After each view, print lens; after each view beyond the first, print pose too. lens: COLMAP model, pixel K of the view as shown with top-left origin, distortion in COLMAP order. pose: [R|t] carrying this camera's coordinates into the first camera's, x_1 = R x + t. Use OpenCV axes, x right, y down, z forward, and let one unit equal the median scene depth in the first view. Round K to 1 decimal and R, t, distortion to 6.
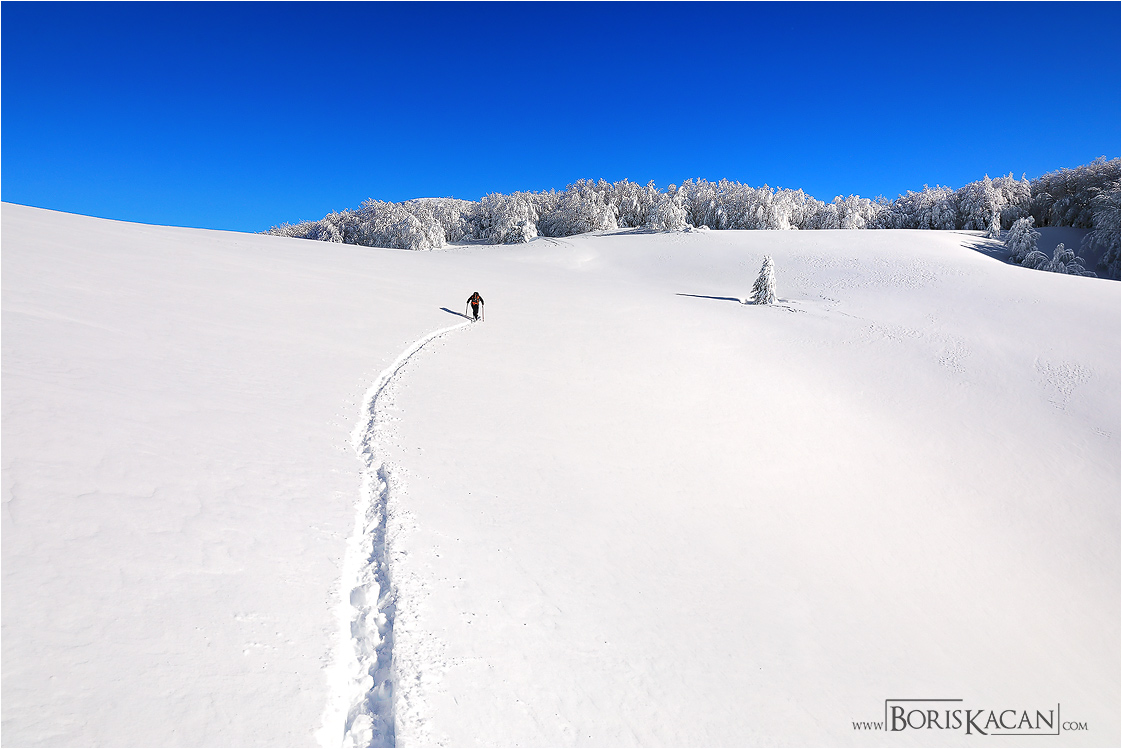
lens RADIAL K [[753.4, 0, 577.9], [0, 753.4, 376.2], [0, 0, 1]] dist [-0.002761, 0.006355]
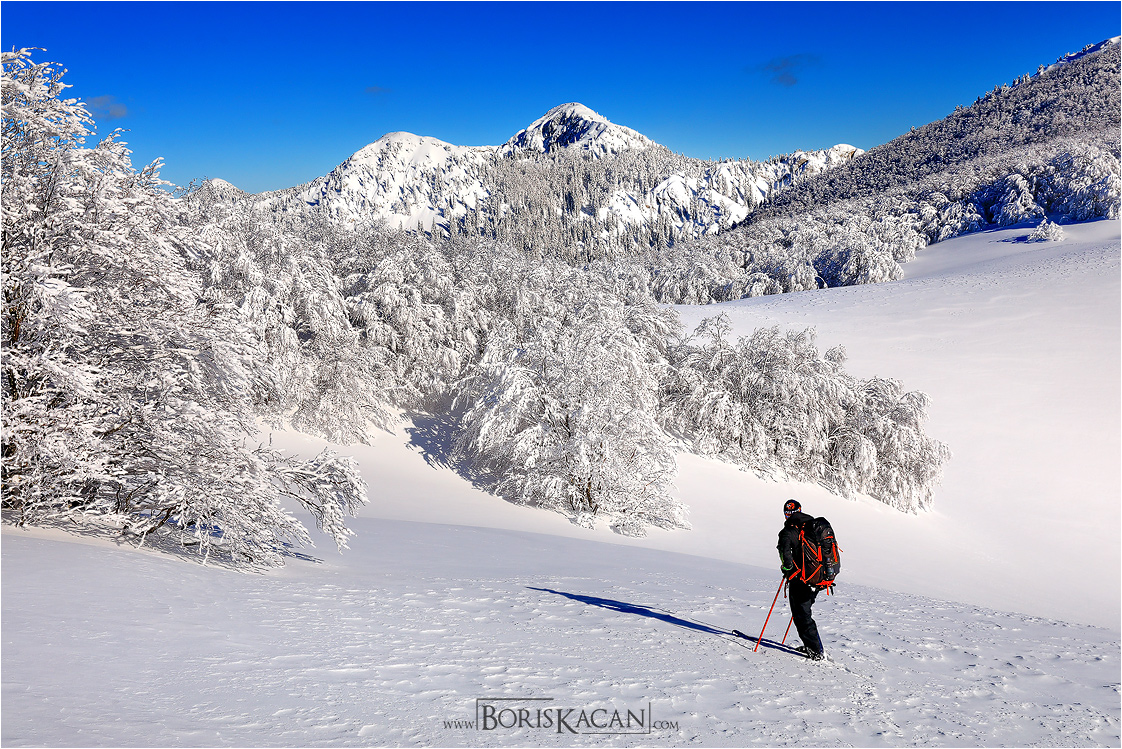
lens RADIAL K [[1218.8, 0, 563.4], [0, 1218.8, 383.9], [0, 0, 1]] dist [0.007909, 0.000000]
pose [[0.773589, 0.059306, -0.630906, 0.206194], [-0.007851, 0.996432, 0.084039, -0.090462], [0.633639, -0.060059, 0.771294, -0.540706]]
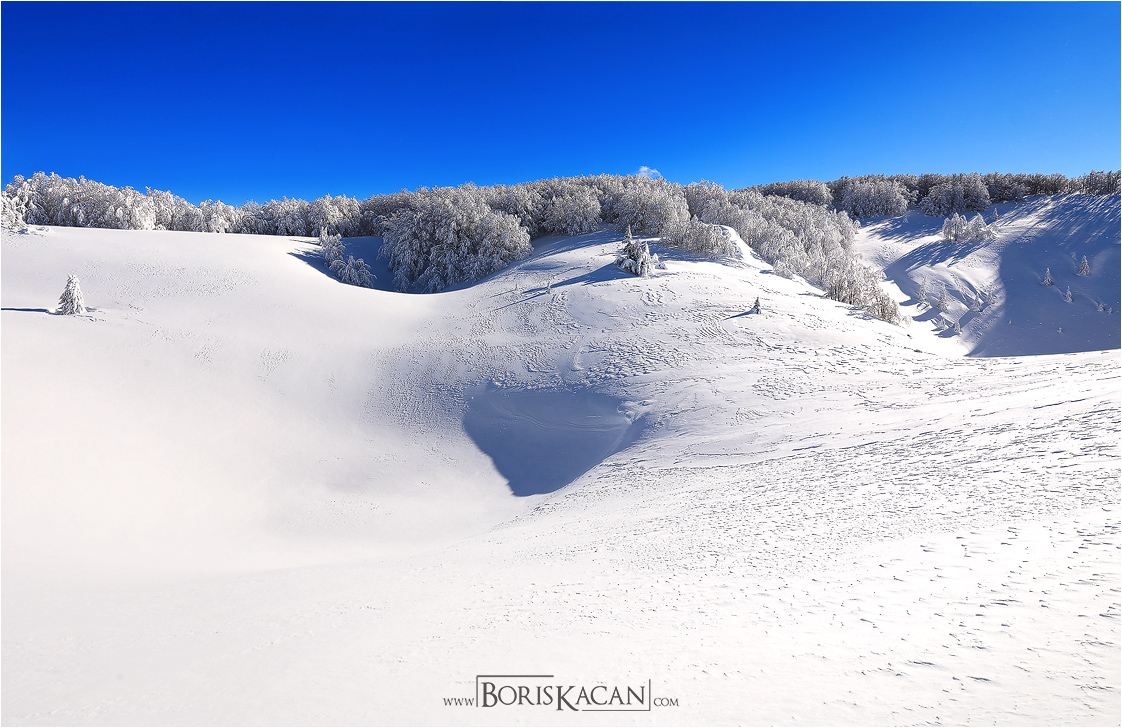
lens RADIAL K [[661.6, 0, 630.4], [0, 661.6, 343.5], [0, 0, 1]] dist [-0.002783, 0.000265]
pose [[0.700799, -0.077841, 0.709099, 0.060555], [0.064787, 0.996866, 0.045402, -0.018807], [-0.710410, 0.014122, 0.703646, -0.221847]]
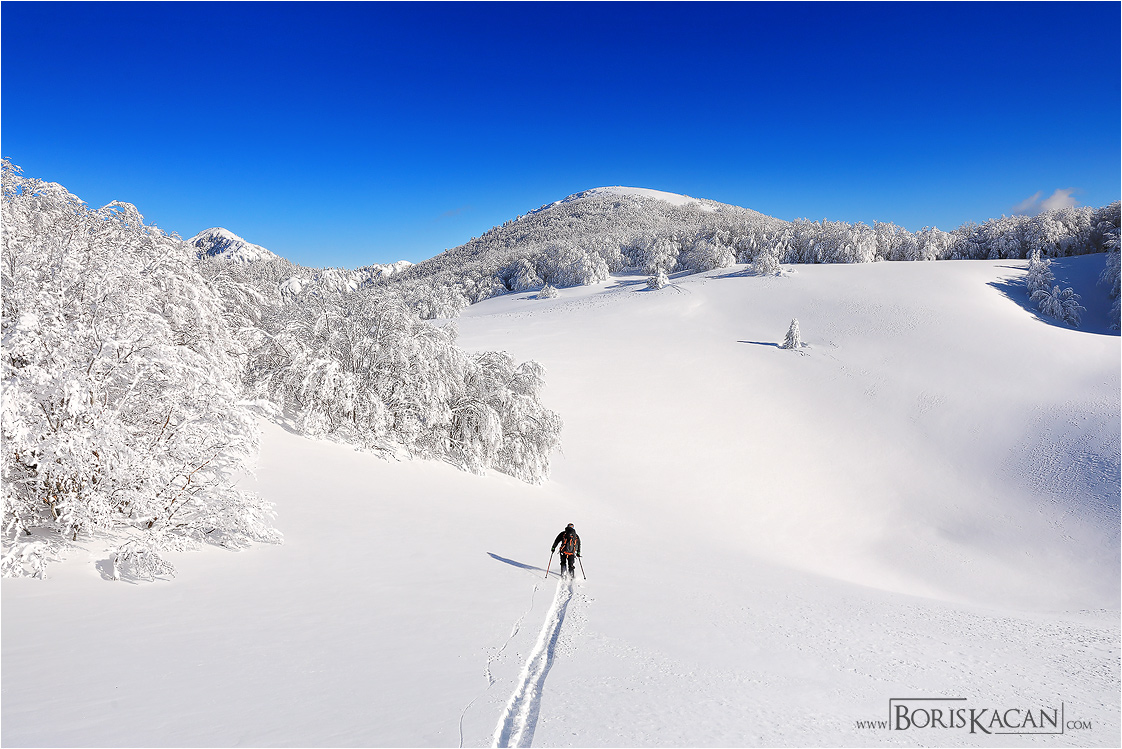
lens RADIAL K [[753.4, 0, 567.7], [0, 753.4, 373.2], [0, 0, 1]] dist [-0.002761, 0.006355]
pose [[0.968833, 0.000184, -0.247713, 0.094772], [0.008467, 0.999391, 0.033858, -0.052315], [0.247568, -0.034900, 0.968242, -0.360870]]
